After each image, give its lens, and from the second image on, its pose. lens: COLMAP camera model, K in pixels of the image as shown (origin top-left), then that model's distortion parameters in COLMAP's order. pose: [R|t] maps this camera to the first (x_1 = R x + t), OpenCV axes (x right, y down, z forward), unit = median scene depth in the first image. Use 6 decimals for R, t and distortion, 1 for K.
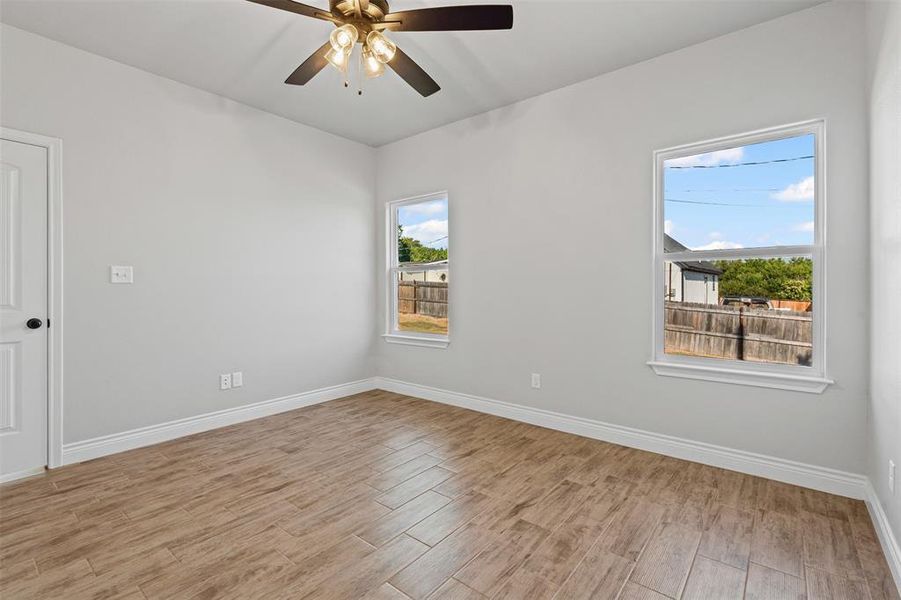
lens RADIAL K [[409.4, 0, 447.0], [0, 409.4, 293.9], [0, 0, 1]] dist [-0.000292, 0.000973]
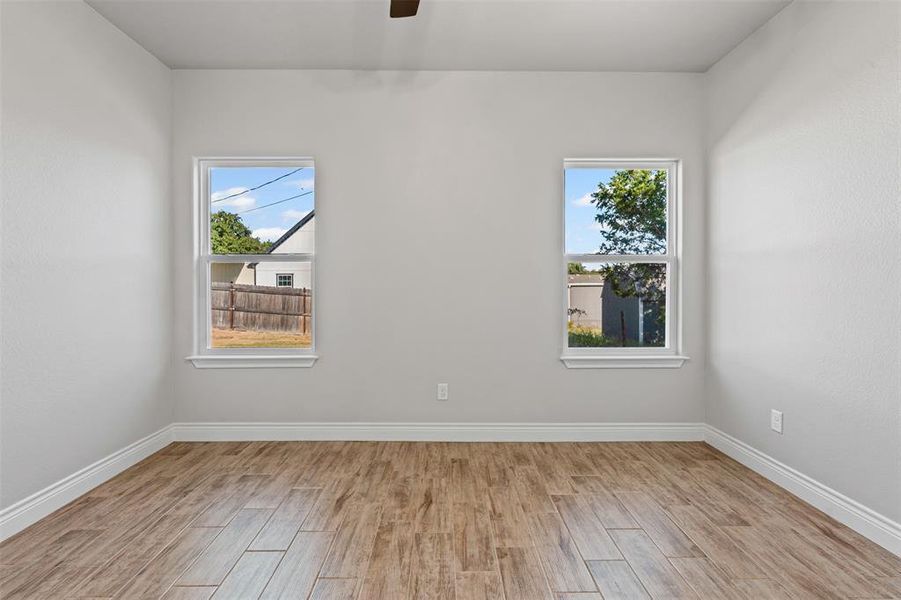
lens RADIAL K [[409.4, 0, 447.0], [0, 409.4, 293.9], [0, 0, 1]] dist [-0.000292, 0.000973]
pose [[0.772524, -0.011075, 0.634889, -0.253294], [0.007292, 0.999937, 0.008571, -0.005013], [-0.634943, -0.001992, 0.772556, 0.233932]]
